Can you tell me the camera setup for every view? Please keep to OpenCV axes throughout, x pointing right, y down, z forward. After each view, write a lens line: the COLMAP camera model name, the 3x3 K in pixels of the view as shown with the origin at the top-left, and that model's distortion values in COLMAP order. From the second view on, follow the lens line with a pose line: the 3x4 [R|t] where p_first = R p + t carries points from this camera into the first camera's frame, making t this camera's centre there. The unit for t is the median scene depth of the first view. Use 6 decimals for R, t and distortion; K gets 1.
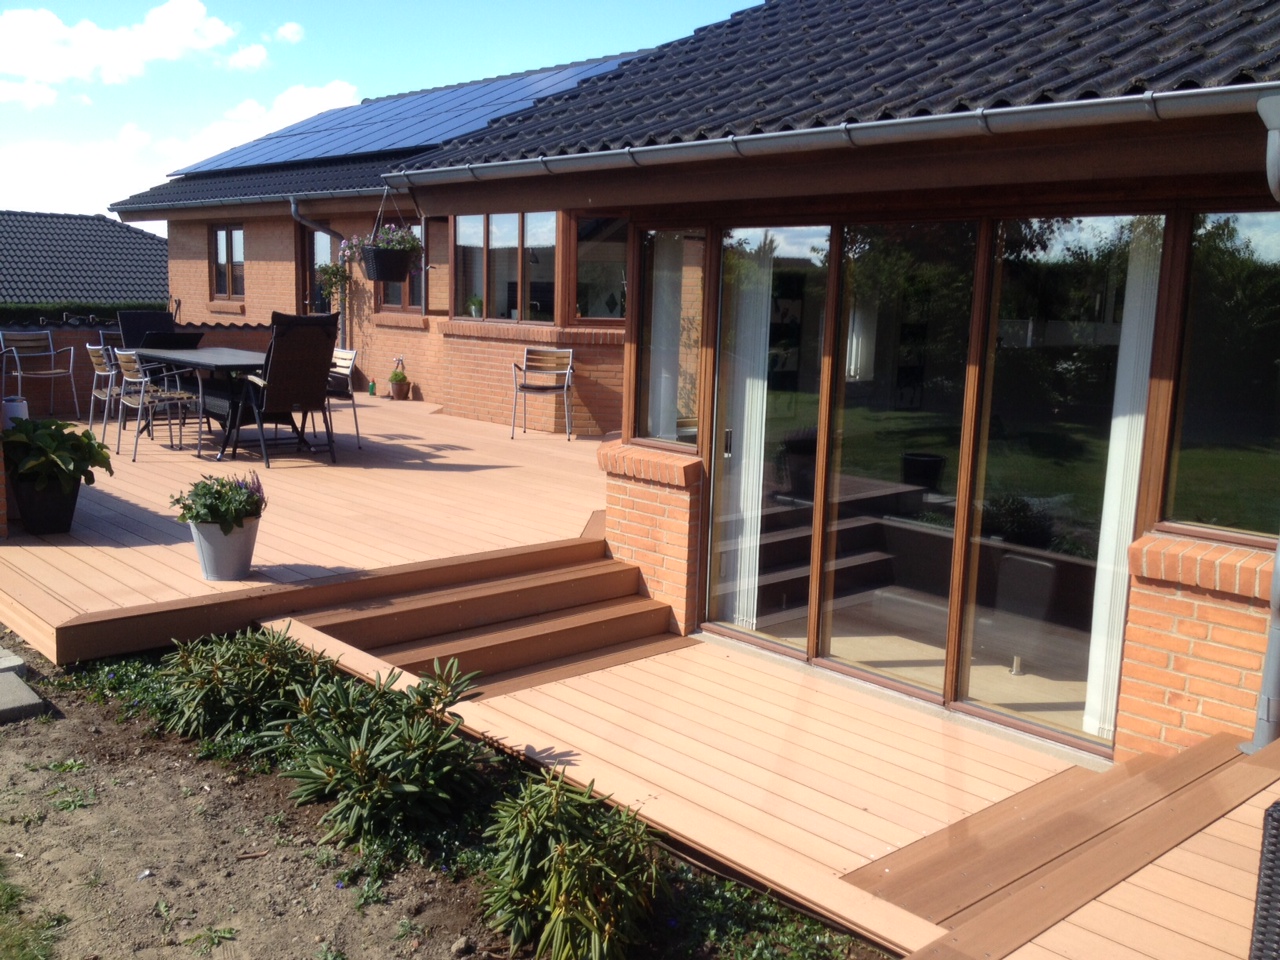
lens RADIAL K [[1185.7, 0, 640.0], [0, 1185.7, 480.0], [0, 0, 1]] dist [-0.002119, -0.002164]
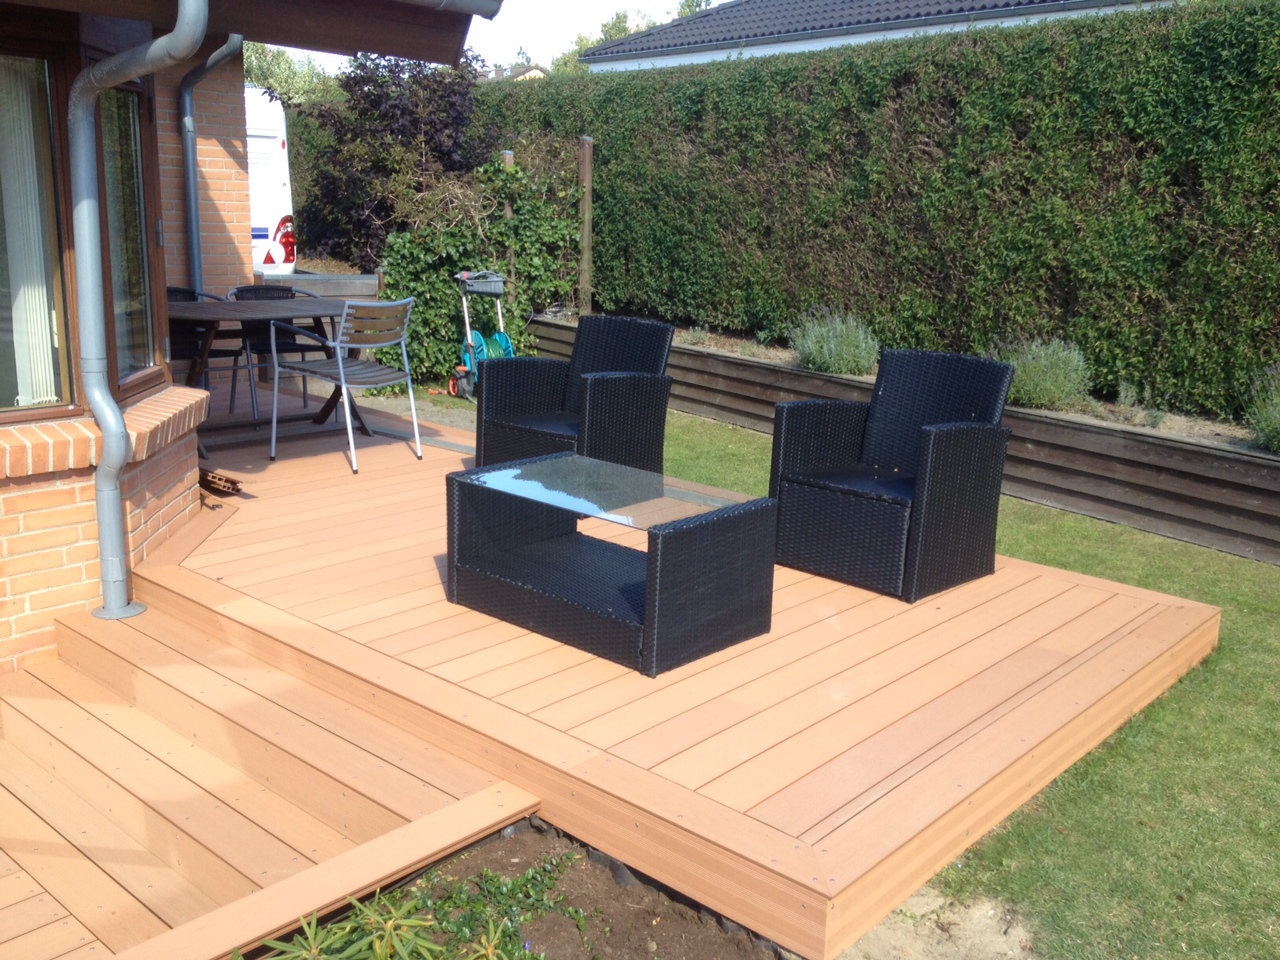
lens RADIAL K [[1185.7, 0, 640.0], [0, 1185.7, 480.0], [0, 0, 1]] dist [-0.002119, -0.002164]
pose [[-0.095855, -0.257004, 0.961645, -0.462428], [0.122851, 0.955653, 0.267648, -0.094822], [-0.987785, 0.143795, -0.060031, 0.604749]]
